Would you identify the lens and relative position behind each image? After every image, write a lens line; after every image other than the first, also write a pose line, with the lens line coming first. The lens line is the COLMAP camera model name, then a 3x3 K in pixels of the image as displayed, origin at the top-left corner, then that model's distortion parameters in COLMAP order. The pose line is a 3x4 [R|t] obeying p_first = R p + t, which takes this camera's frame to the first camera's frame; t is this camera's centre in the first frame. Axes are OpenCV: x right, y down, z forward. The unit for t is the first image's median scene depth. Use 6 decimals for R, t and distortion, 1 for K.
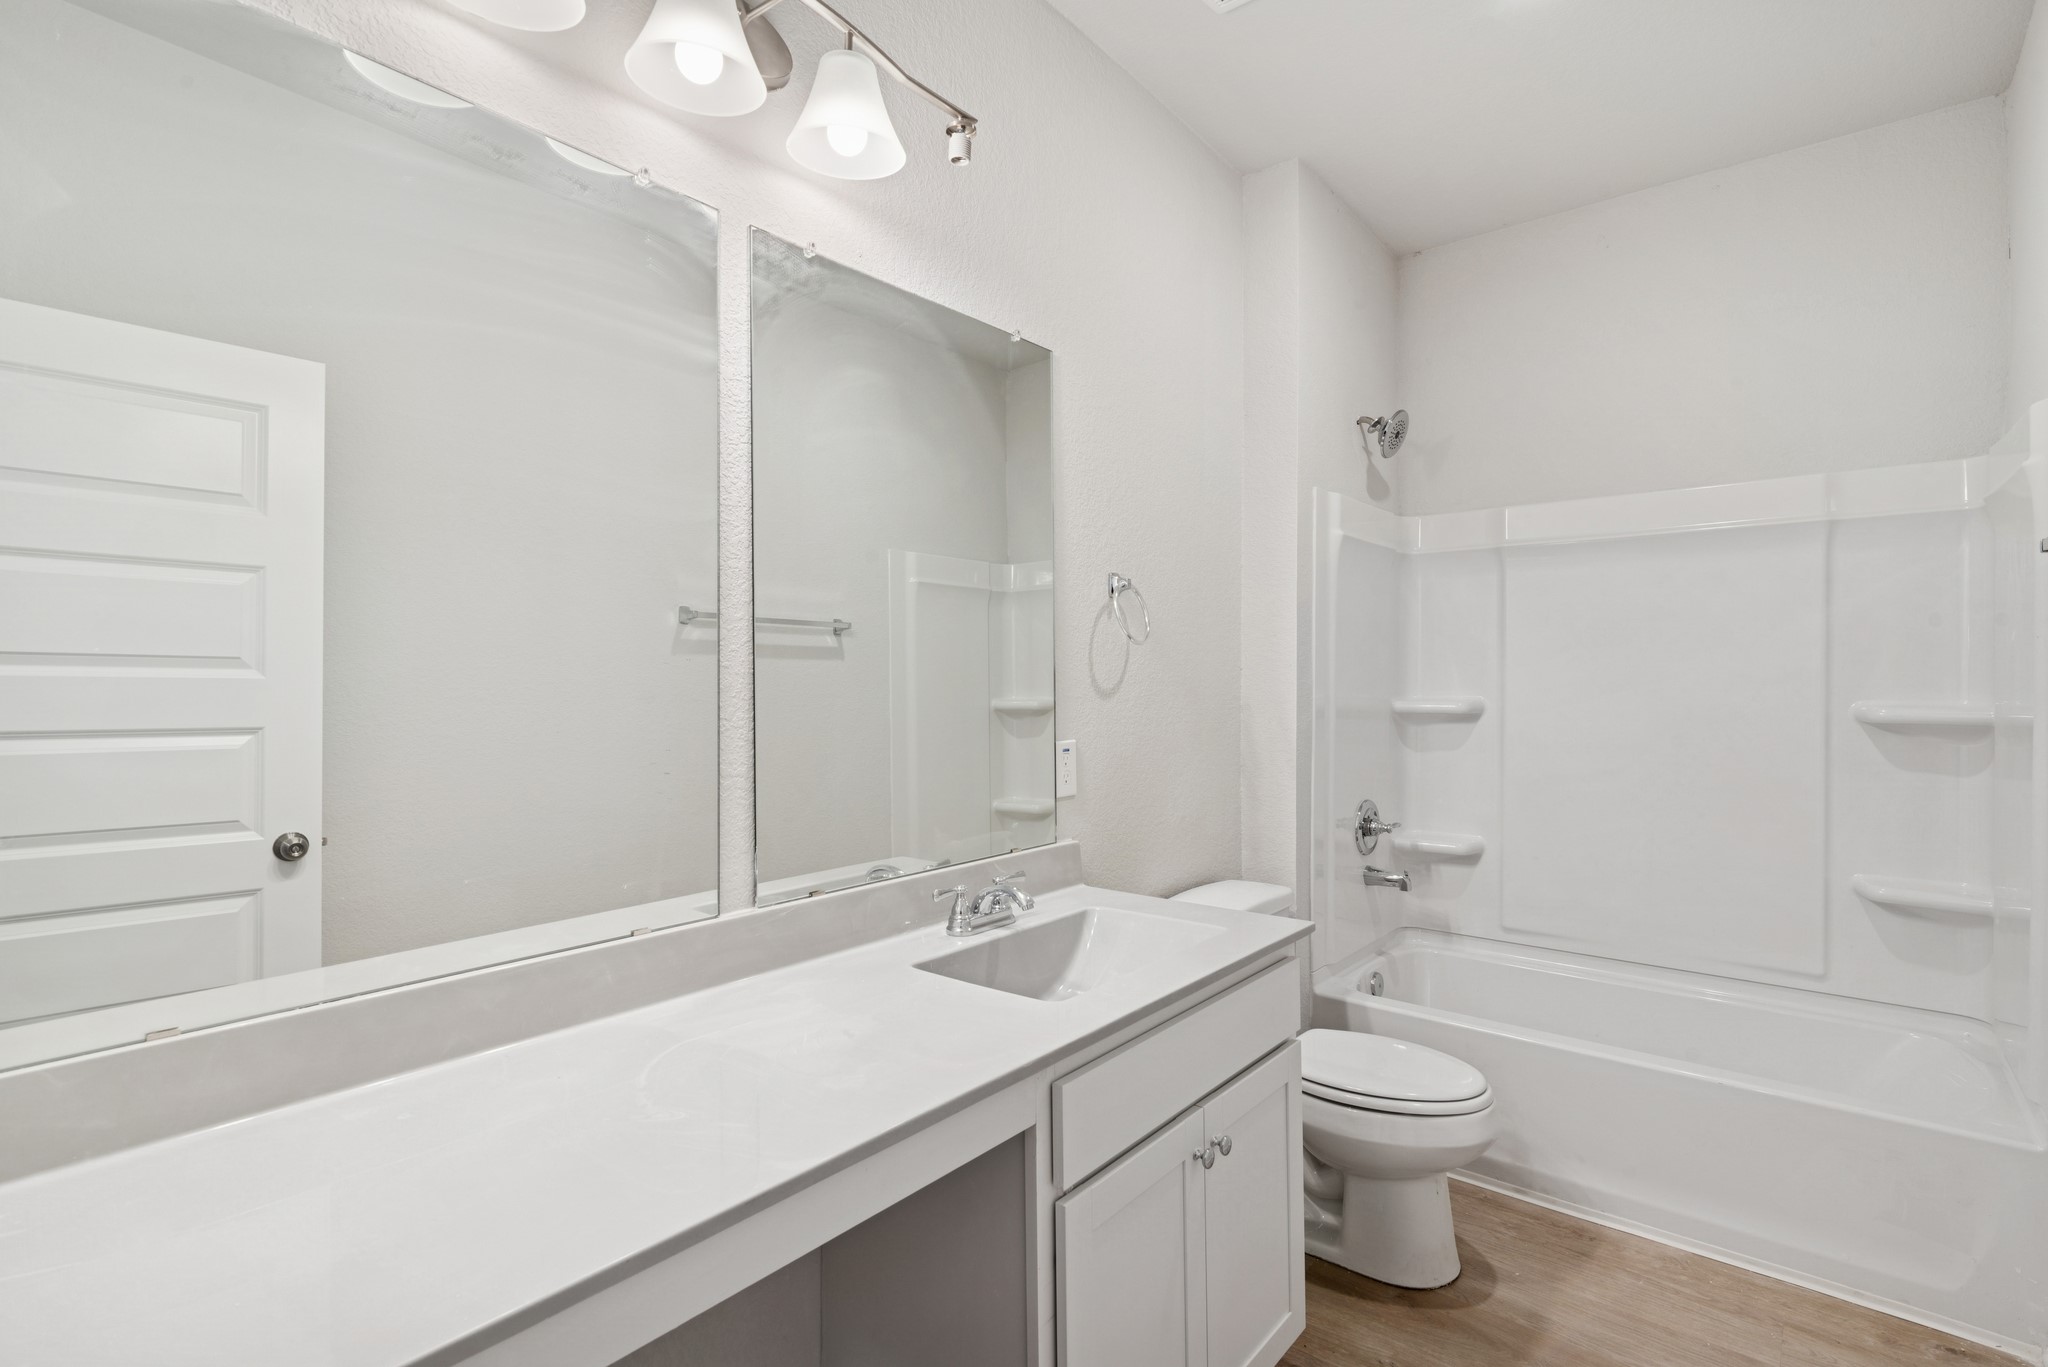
lens RADIAL K [[938.3, 0, 1037.4], [0, 938.3, 689.5], [0, 0, 1]] dist [0.001286, -0.000064]
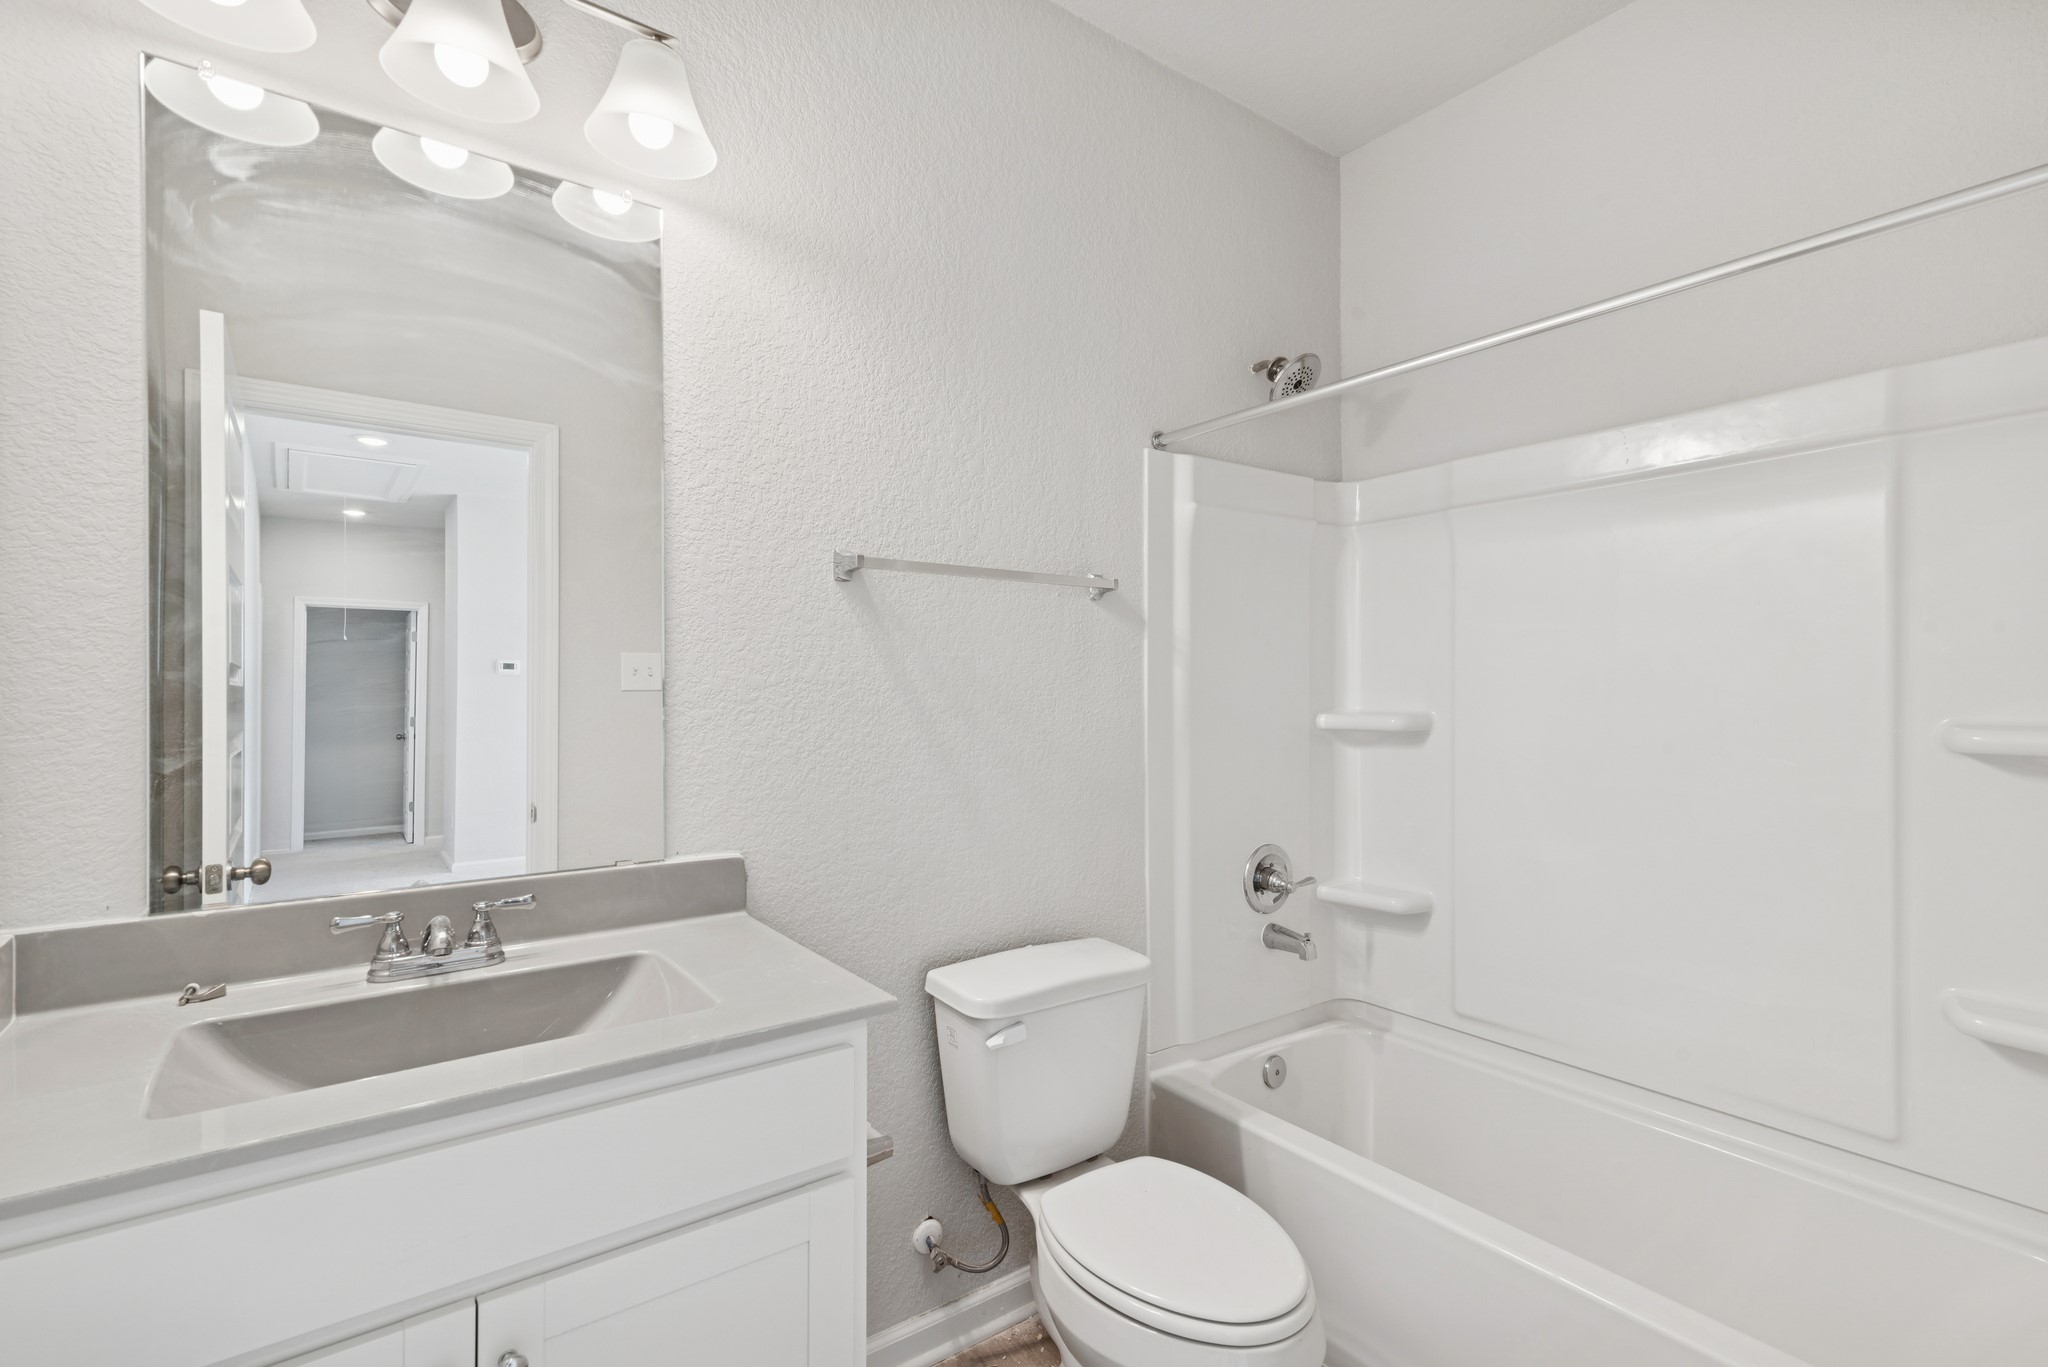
lens RADIAL K [[938.3, 0, 1011.6], [0, 938.3, 690.6], [0, 0, 1]] dist [0.001286, -0.000064]
pose [[0.960087, -0.005035, -0.279655, 0.367262], [0.000229, 0.999852, -0.017217, 0.005811], [0.279700, 0.016466, 0.959946, 0.172087]]
